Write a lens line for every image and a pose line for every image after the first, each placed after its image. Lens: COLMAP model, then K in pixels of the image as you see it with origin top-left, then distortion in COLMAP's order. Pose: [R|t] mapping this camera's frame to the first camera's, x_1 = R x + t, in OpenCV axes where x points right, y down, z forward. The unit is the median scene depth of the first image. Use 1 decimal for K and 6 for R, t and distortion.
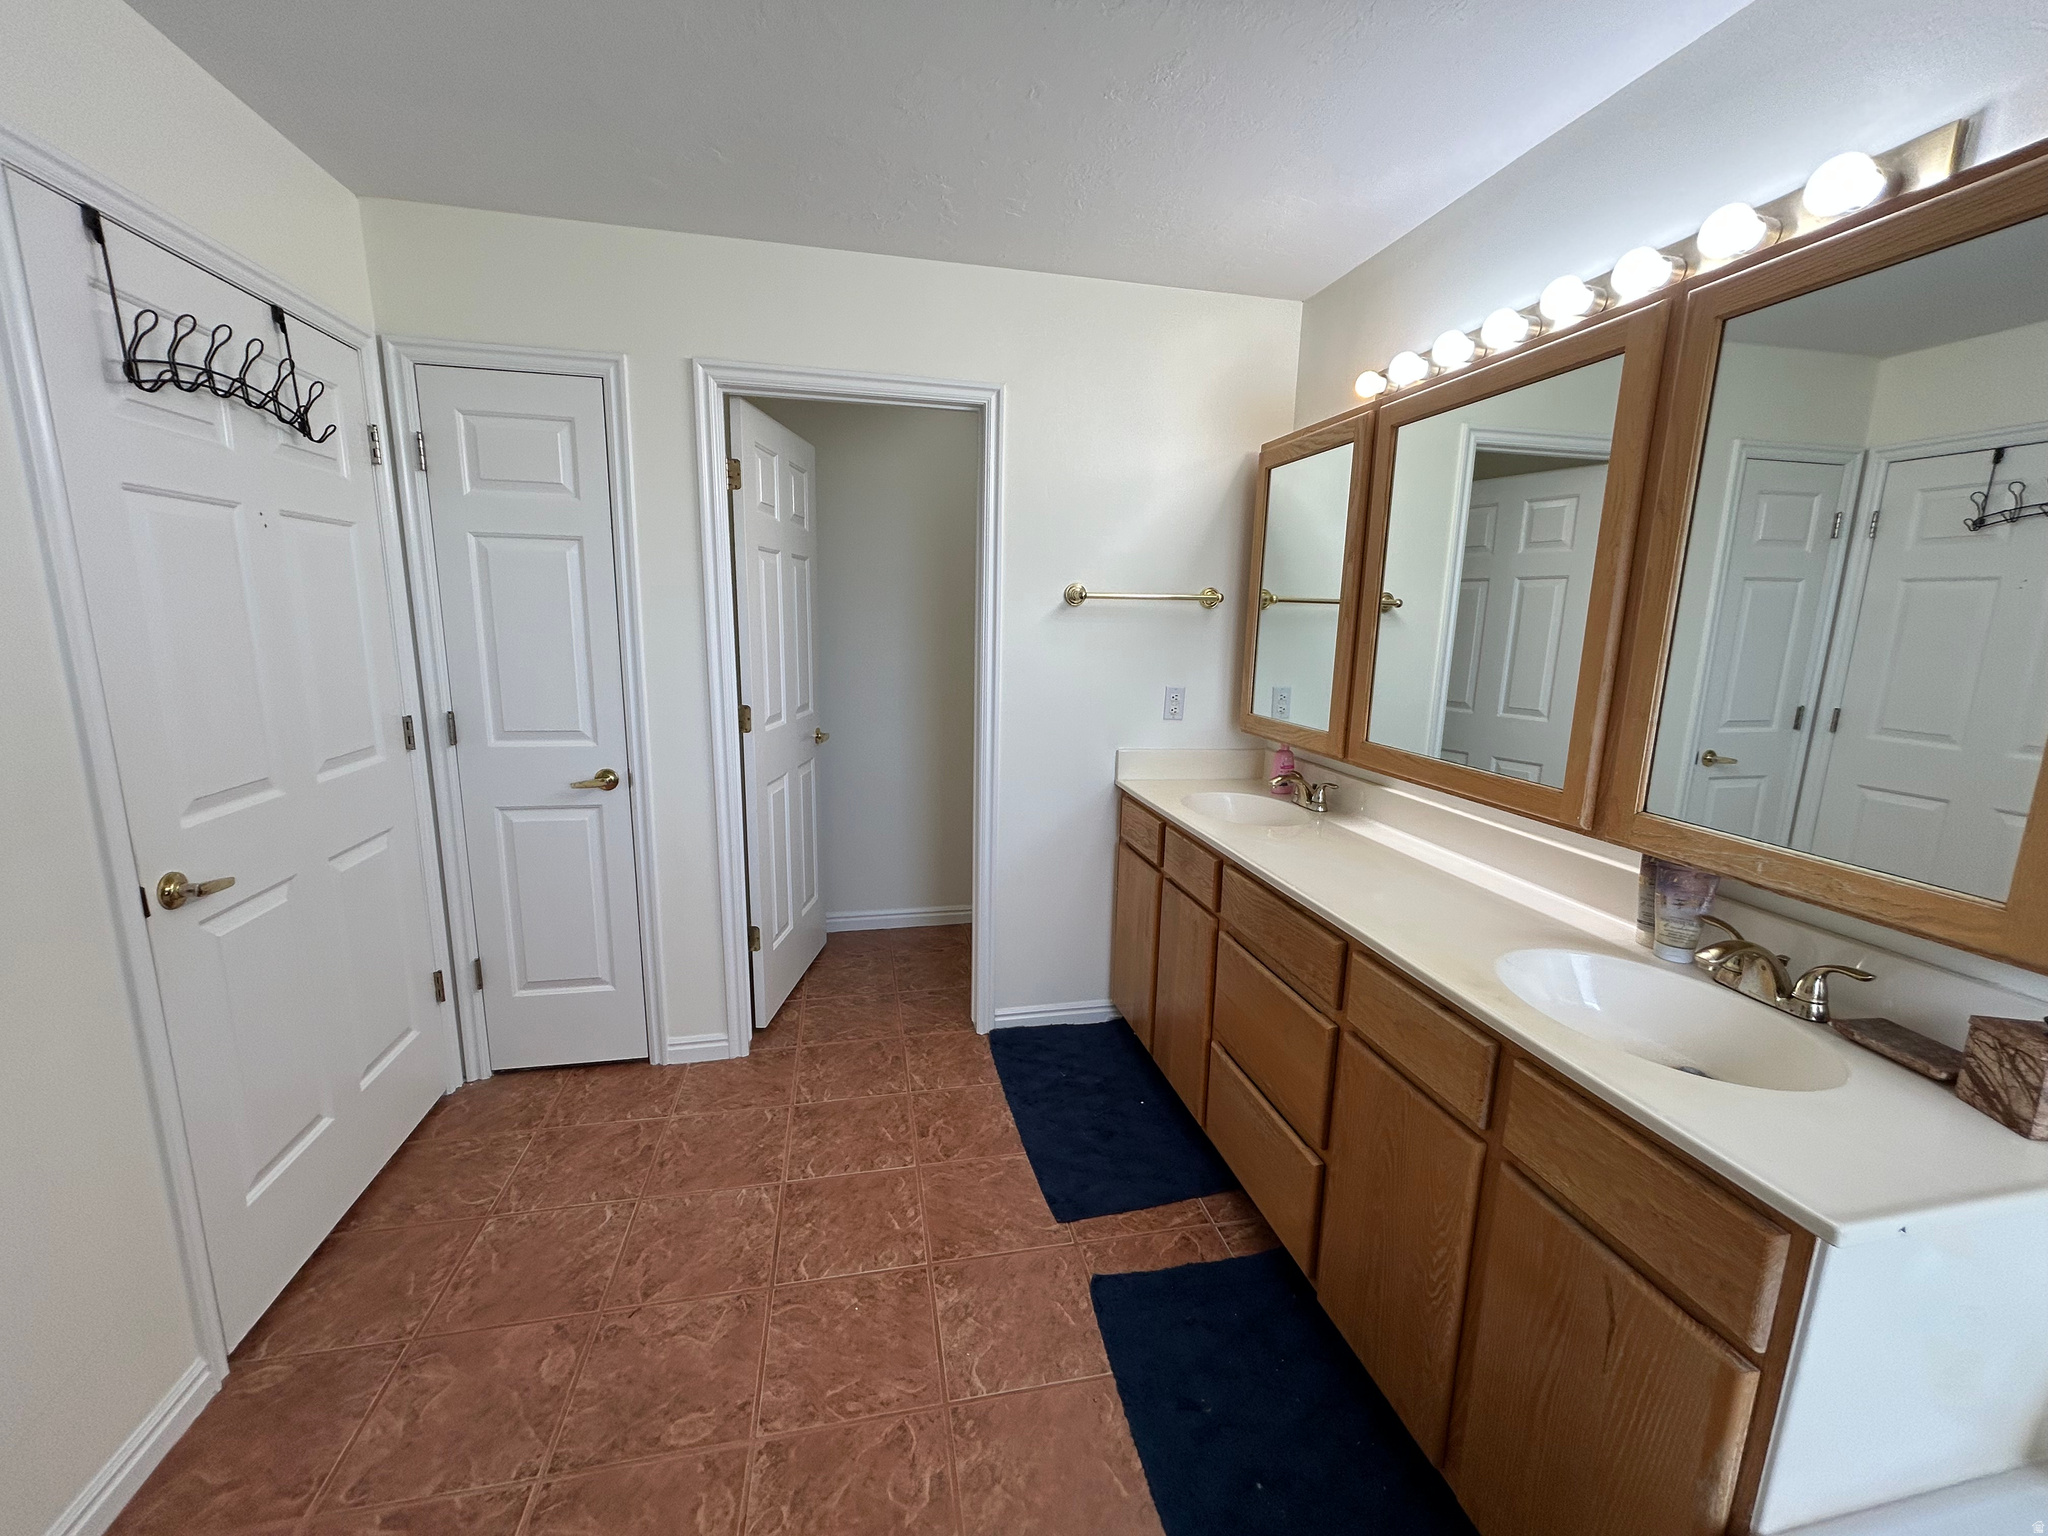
lens RADIAL K [[826.5, 0, 1023.0], [0, 826.5, 757.4], [0, 0, 1]] dist [0.002114, -0.001457]
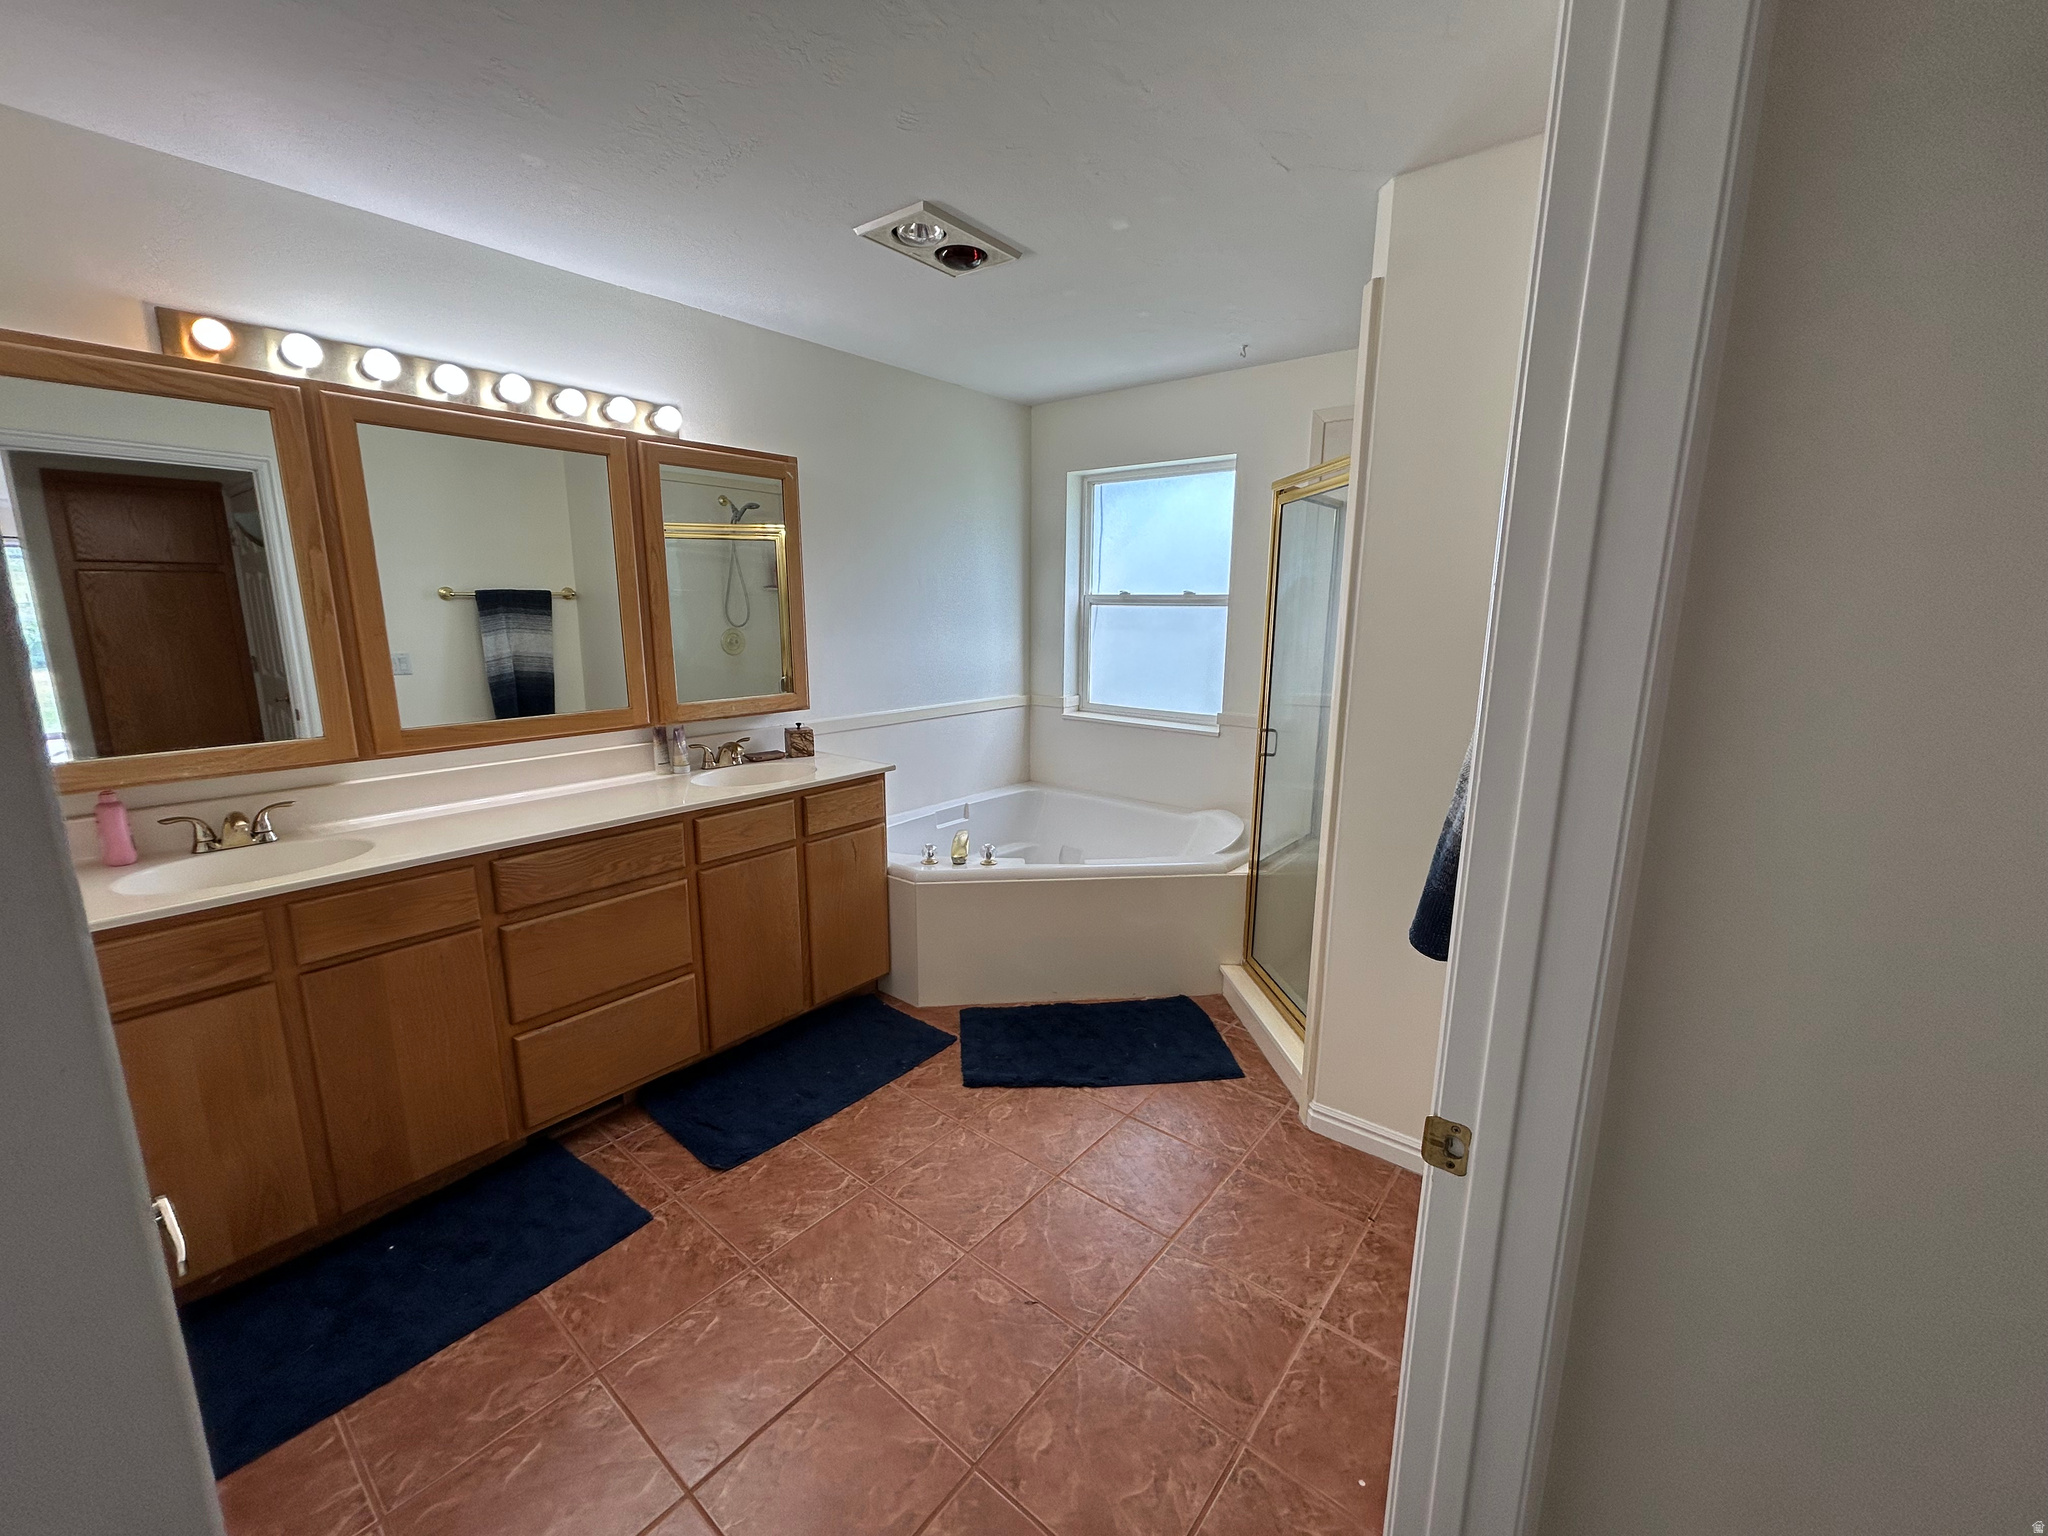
lens RADIAL K [[826.5, 0, 1022.8], [0, 826.5, 766.7], [0, 0, 1]] dist [0.002114, -0.001457]
pose [[-0.620511, -0.185341, 0.761981, -1.119444], [0.117280, 0.938808, 0.323858, -0.285332], [-0.775378, 0.290323, -0.560804, 1.305484]]
